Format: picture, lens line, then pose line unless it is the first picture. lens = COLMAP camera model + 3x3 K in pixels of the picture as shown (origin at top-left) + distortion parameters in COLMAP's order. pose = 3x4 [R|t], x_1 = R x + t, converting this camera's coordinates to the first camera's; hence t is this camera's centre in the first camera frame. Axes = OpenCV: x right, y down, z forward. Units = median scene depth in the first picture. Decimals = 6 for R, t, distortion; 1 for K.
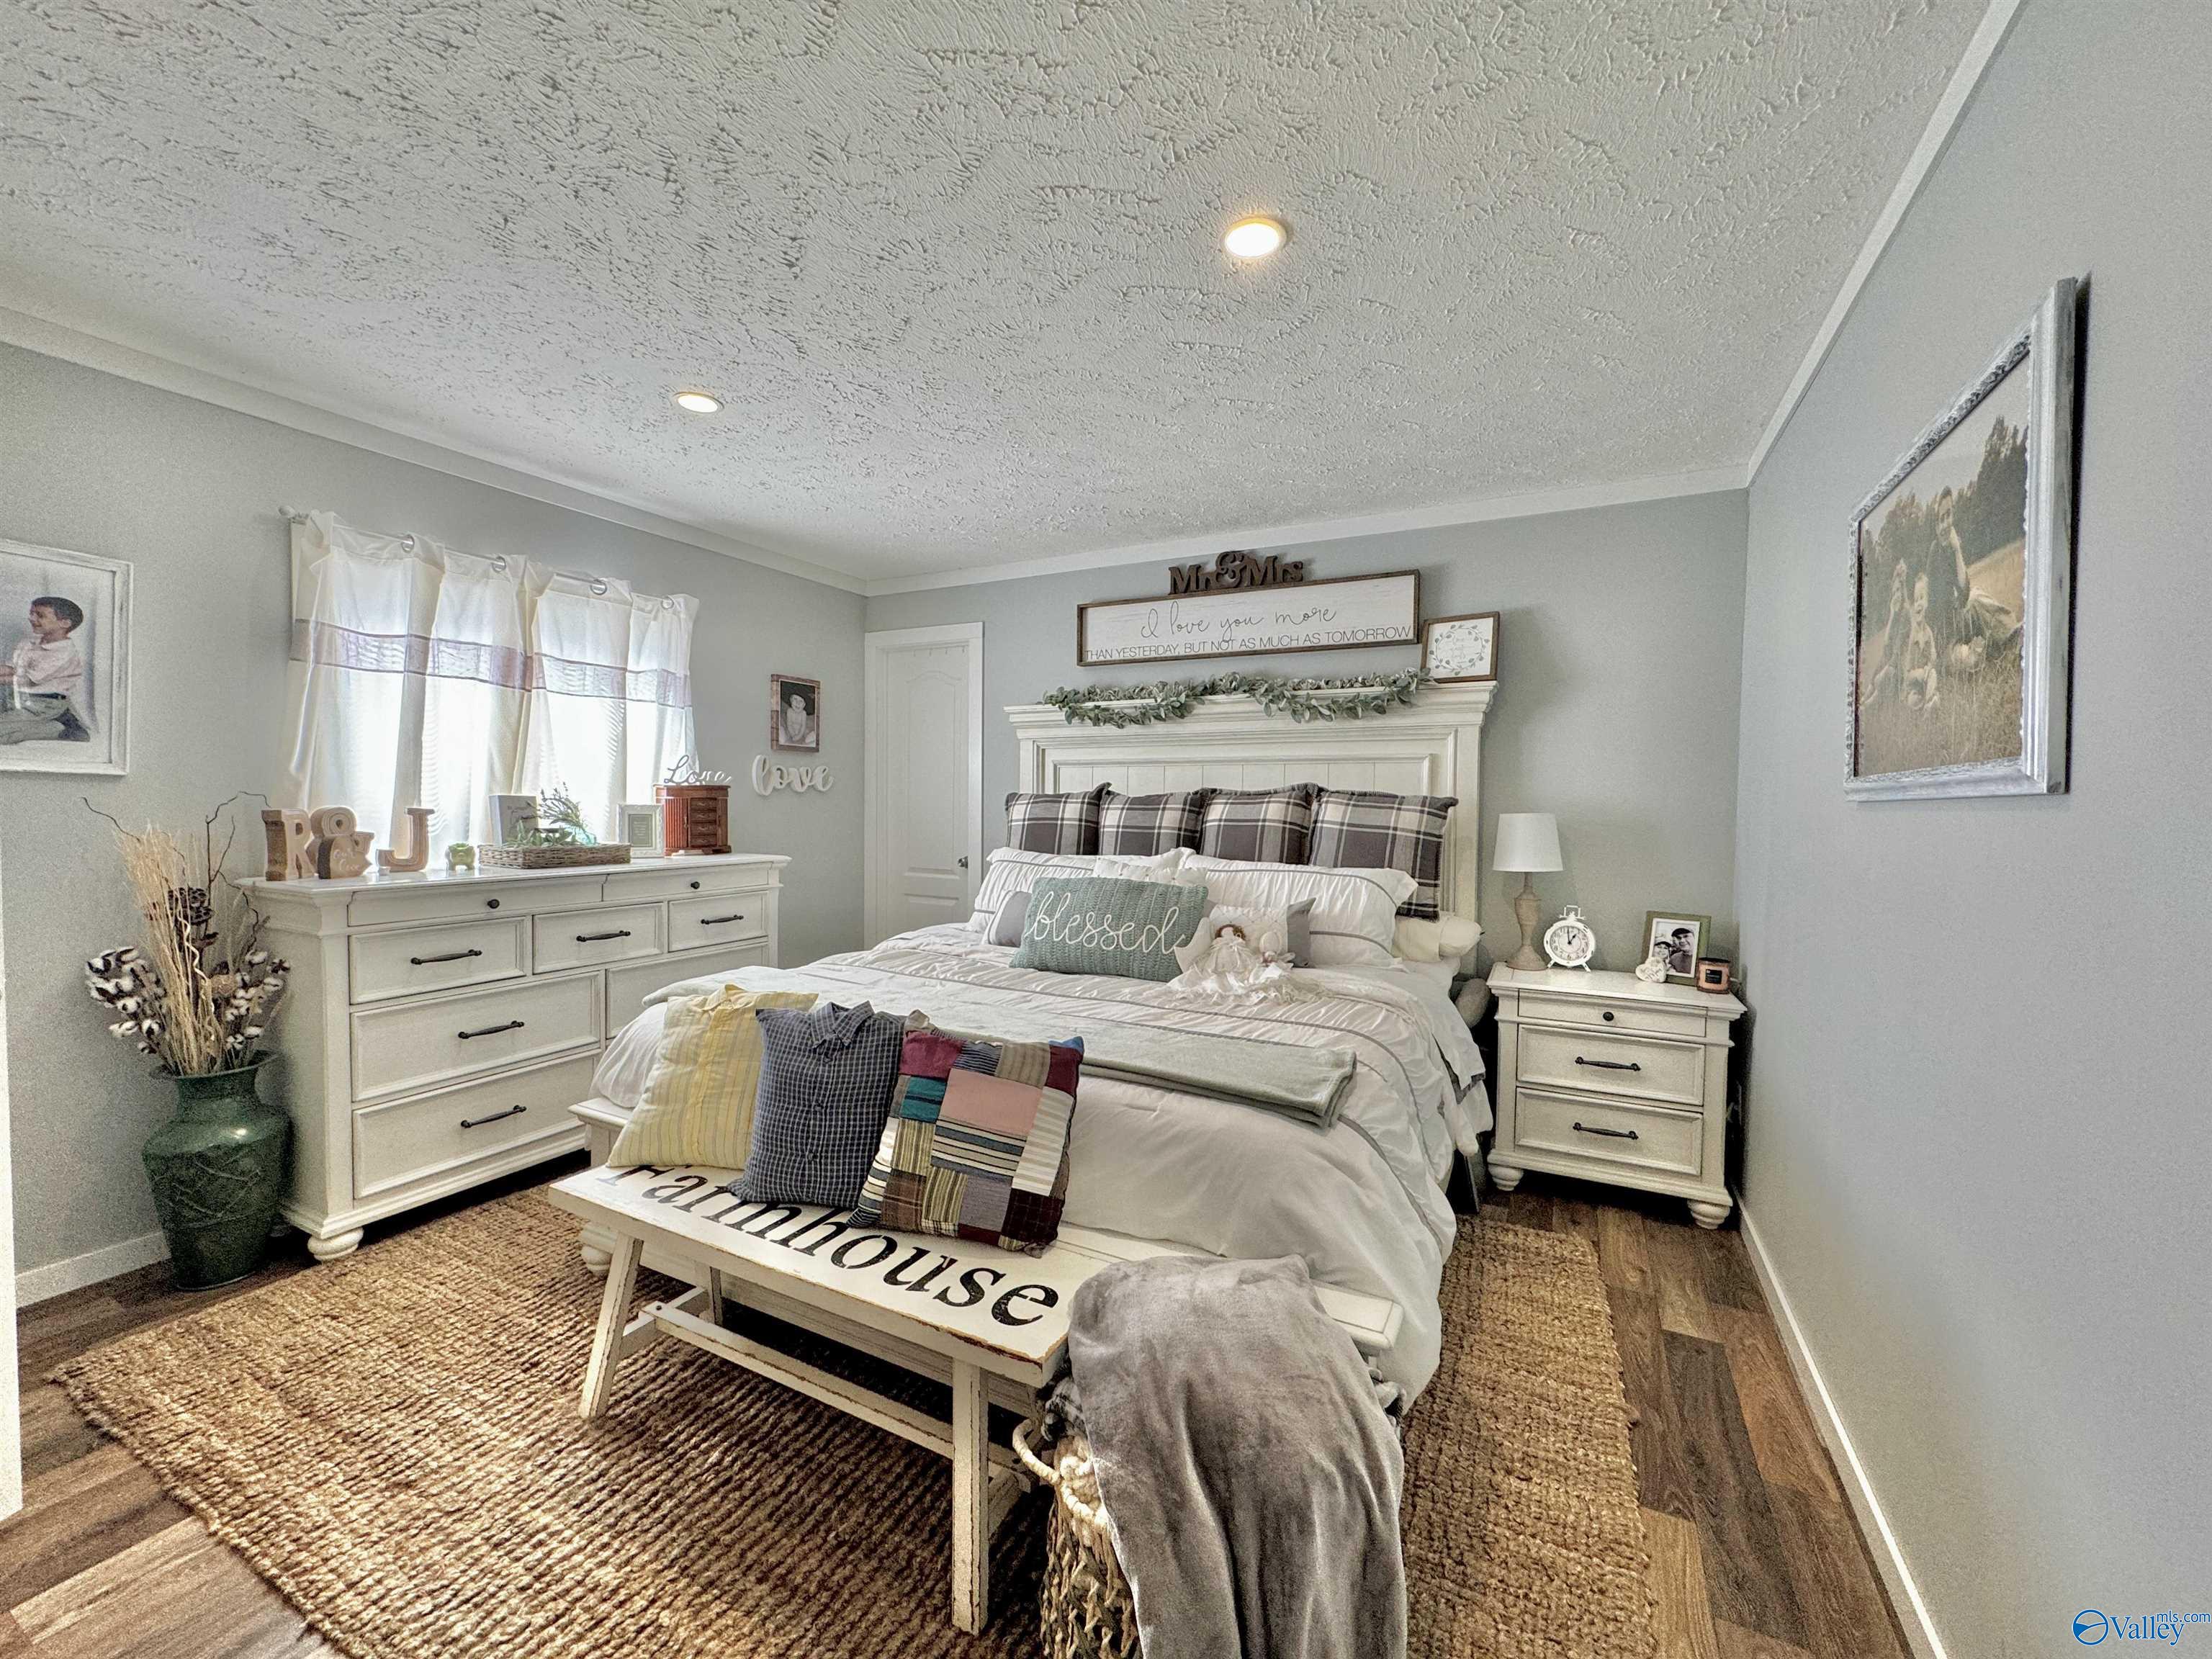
lens RADIAL K [[880.6, 0, 1106.4], [0, 880.6, 833.1], [0, 0, 1]] dist [-0.001704, 0.000550]
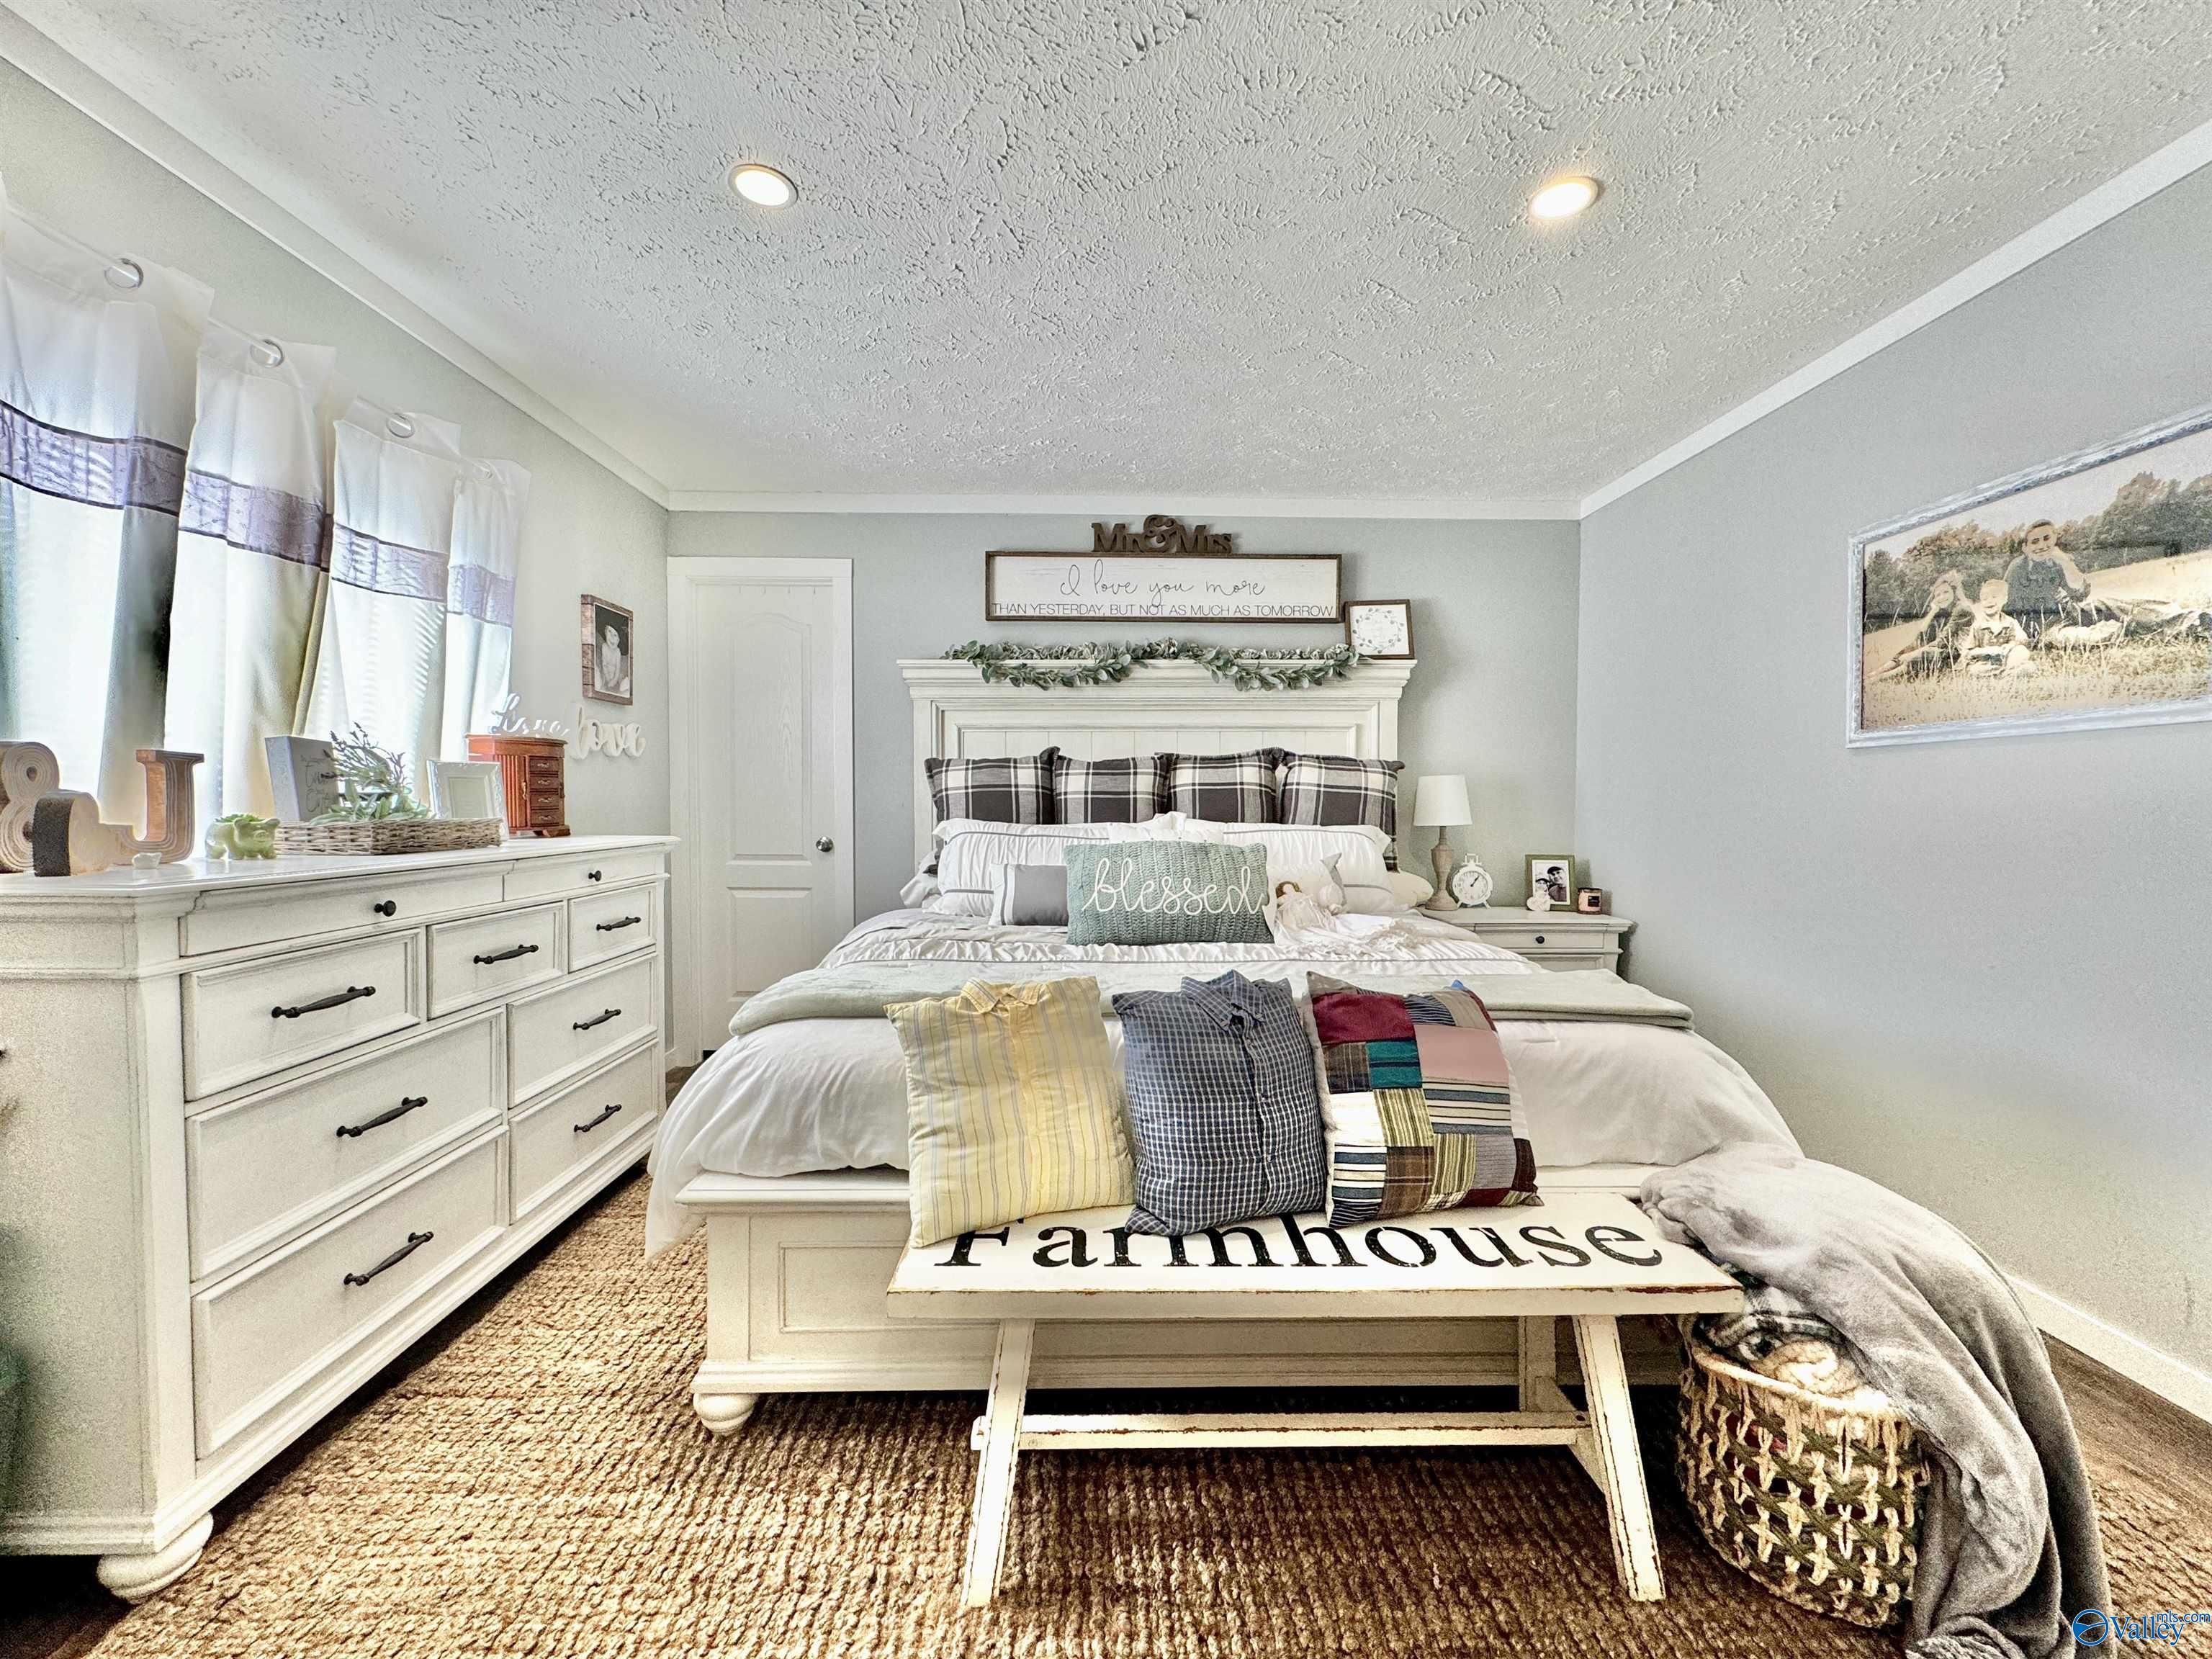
lens RADIAL K [[880.6, 0, 1099.6], [0, 880.6, 831.6], [0, 0, 1]] dist [-0.001704, 0.000550]
pose [[0.878265, -0.026101, 0.477461, -0.434857], [0.025362, 0.999646, 0.007996, 0.027614], [-0.477501, 0.005087, 0.878617, 0.181352]]
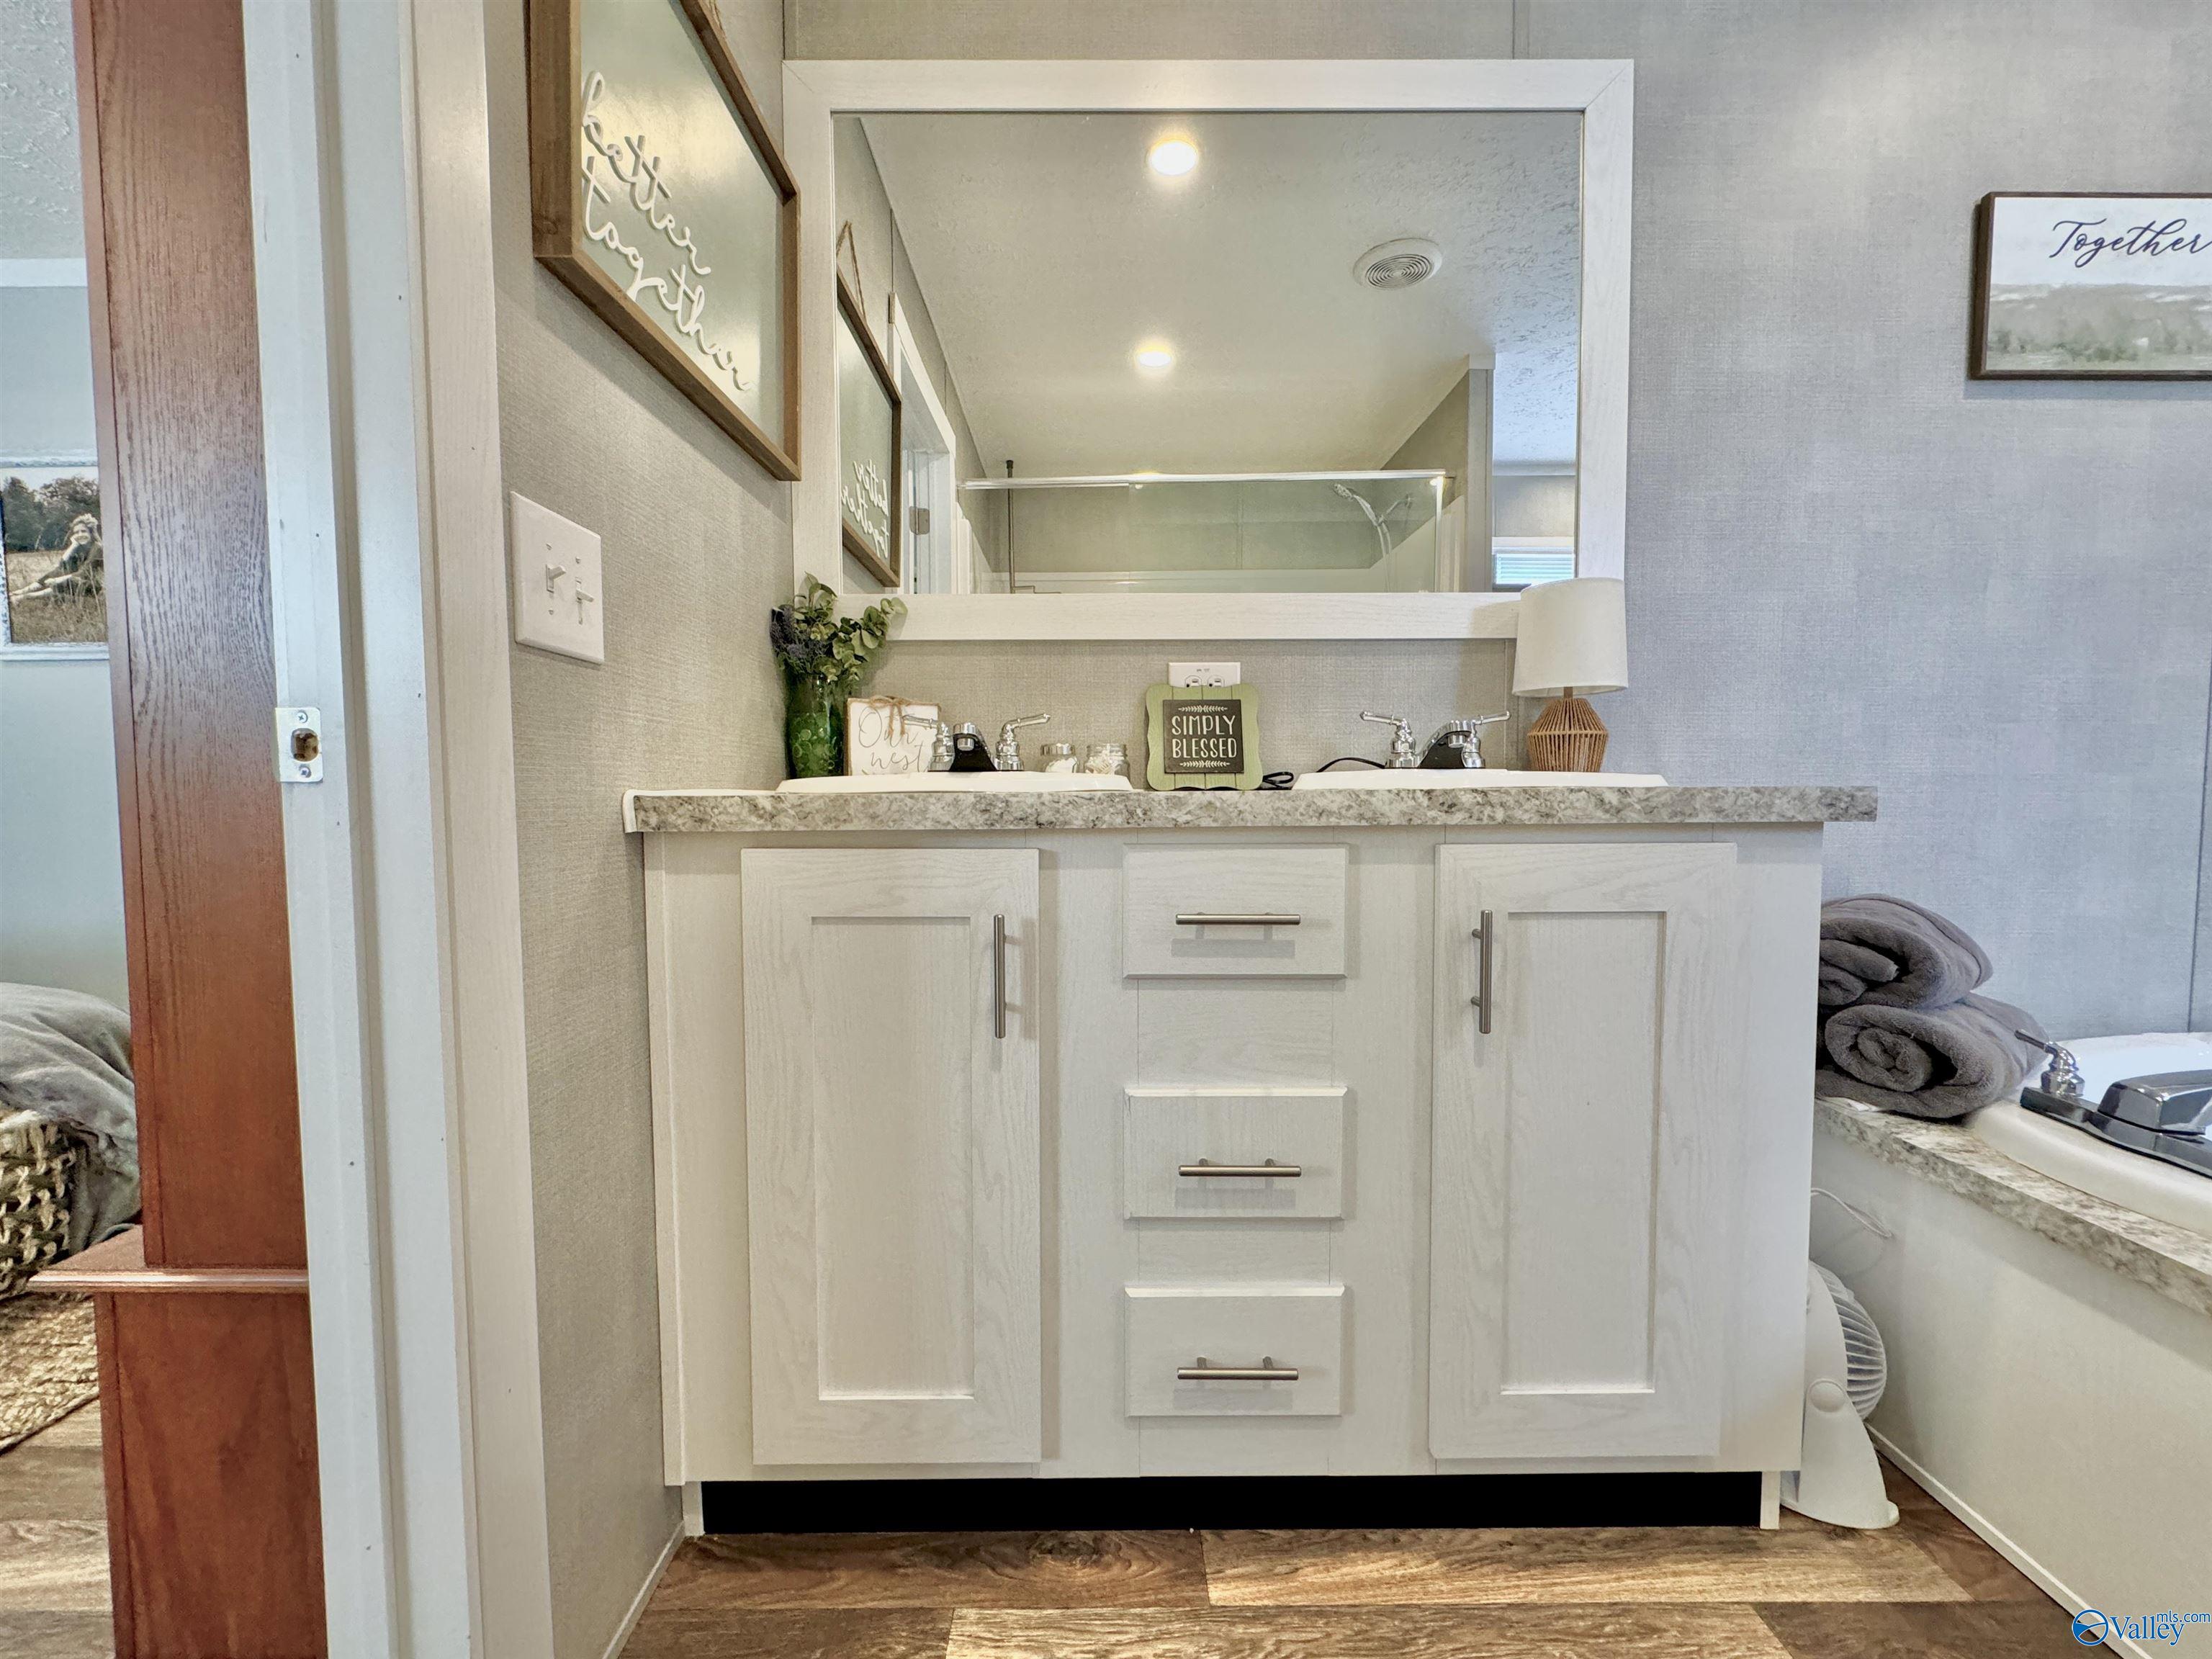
lens RADIAL K [[880.6, 0, 1103.8], [0, 880.6, 827.7], [0, 0, 1]] dist [-0.001704, 0.000550]
pose [[-0.468450, -0.049311, 0.882113, -0.664550], [0.034332, 0.996671, 0.073947, 0.099925], [-0.882822, 0.064926, -0.465198, 0.047366]]
